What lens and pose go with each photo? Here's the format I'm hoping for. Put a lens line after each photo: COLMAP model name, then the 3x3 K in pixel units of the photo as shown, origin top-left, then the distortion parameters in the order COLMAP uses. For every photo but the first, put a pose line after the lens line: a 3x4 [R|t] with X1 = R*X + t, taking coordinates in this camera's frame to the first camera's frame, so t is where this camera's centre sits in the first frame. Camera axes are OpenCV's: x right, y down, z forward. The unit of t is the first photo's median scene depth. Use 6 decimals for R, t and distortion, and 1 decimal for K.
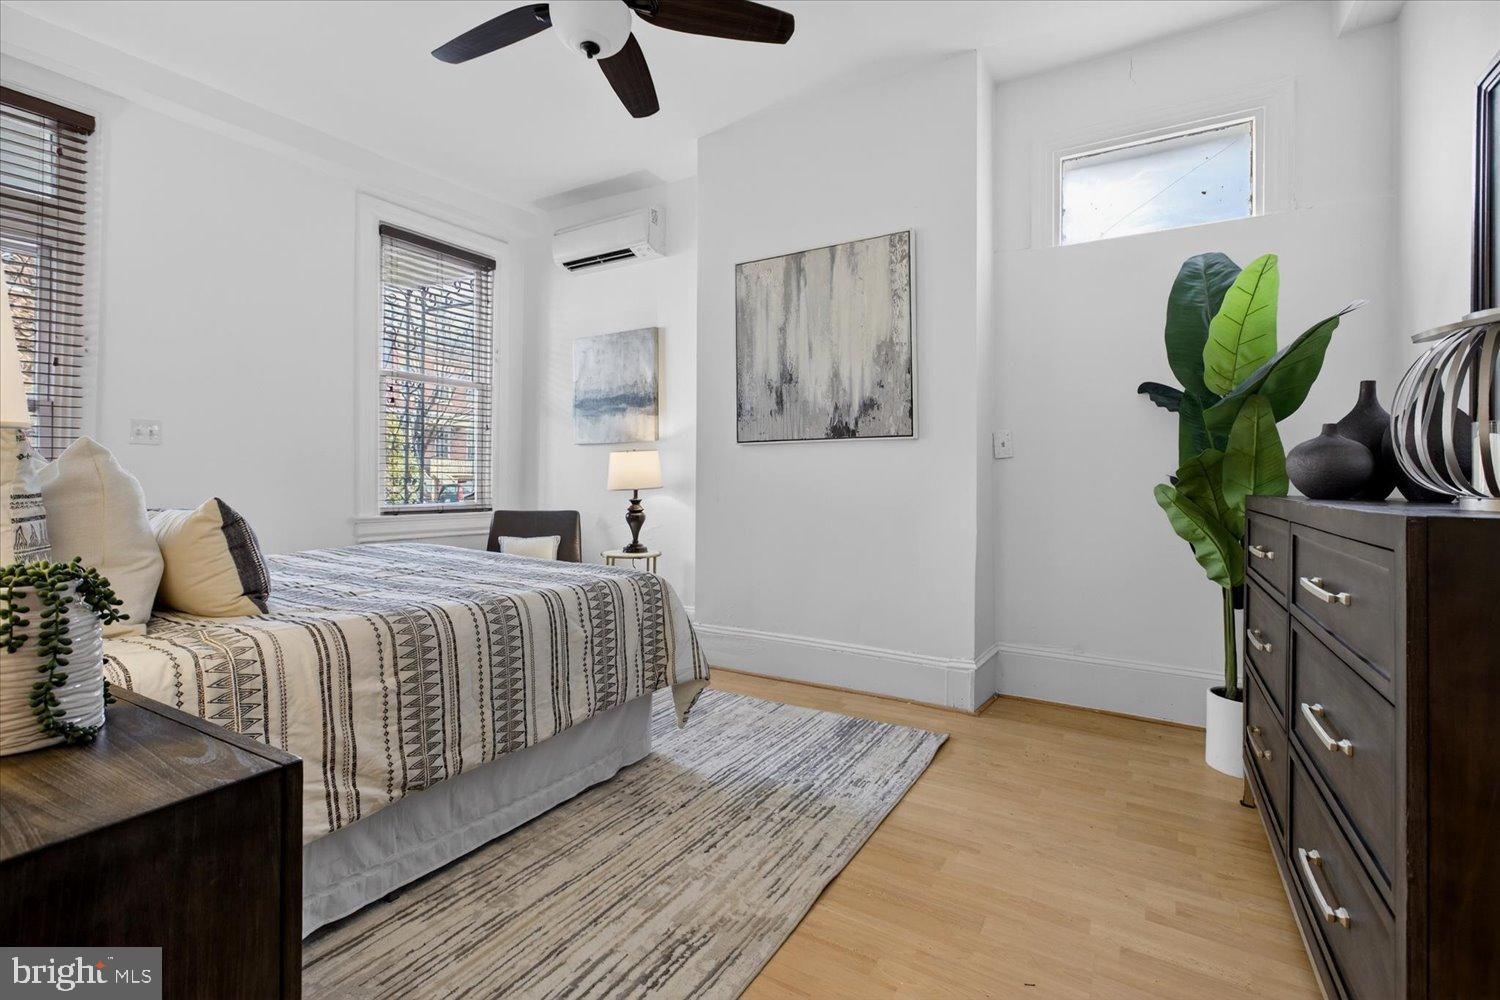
lens RADIAL K [[681.5, 0, 751.9], [0, 681.5, 492.5], [0, 0, 1]] dist [-0.008231, 0.001398]
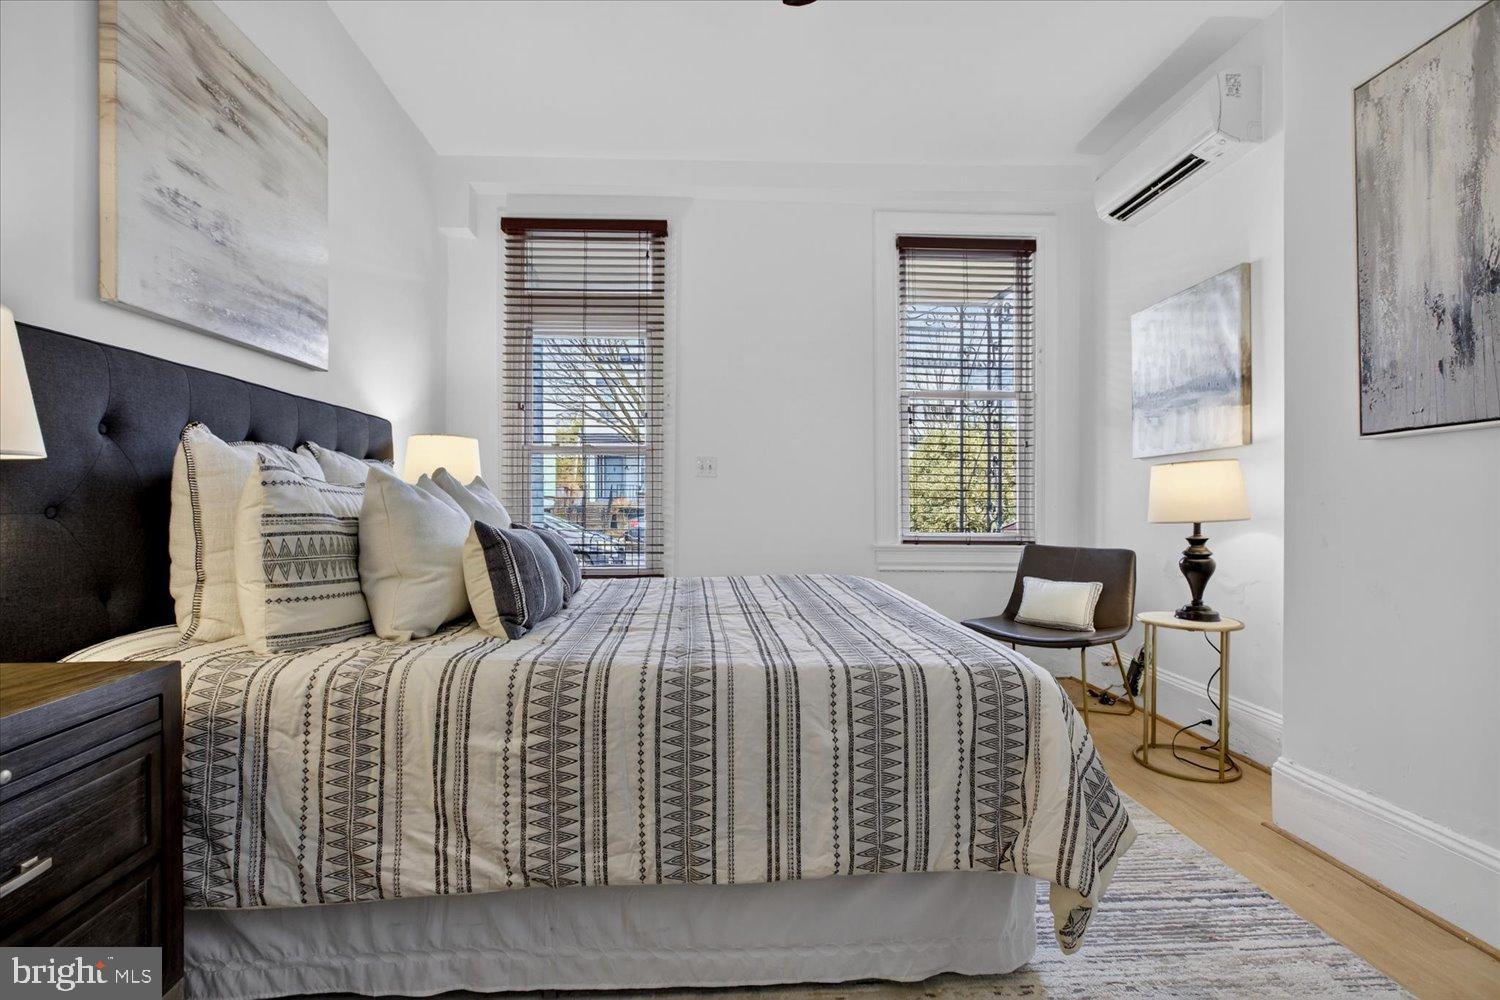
lens RADIAL K [[681.5, 0, 745.4], [0, 681.5, 513.0], [0, 0, 1]] dist [-0.008231, 0.001398]
pose [[0.562522, 0.010010, -0.826721, 0.232606], [-0.019845, 0.999802, -0.001397, -0.007967], [0.826544, 0.017192, 0.562610, 0.548688]]
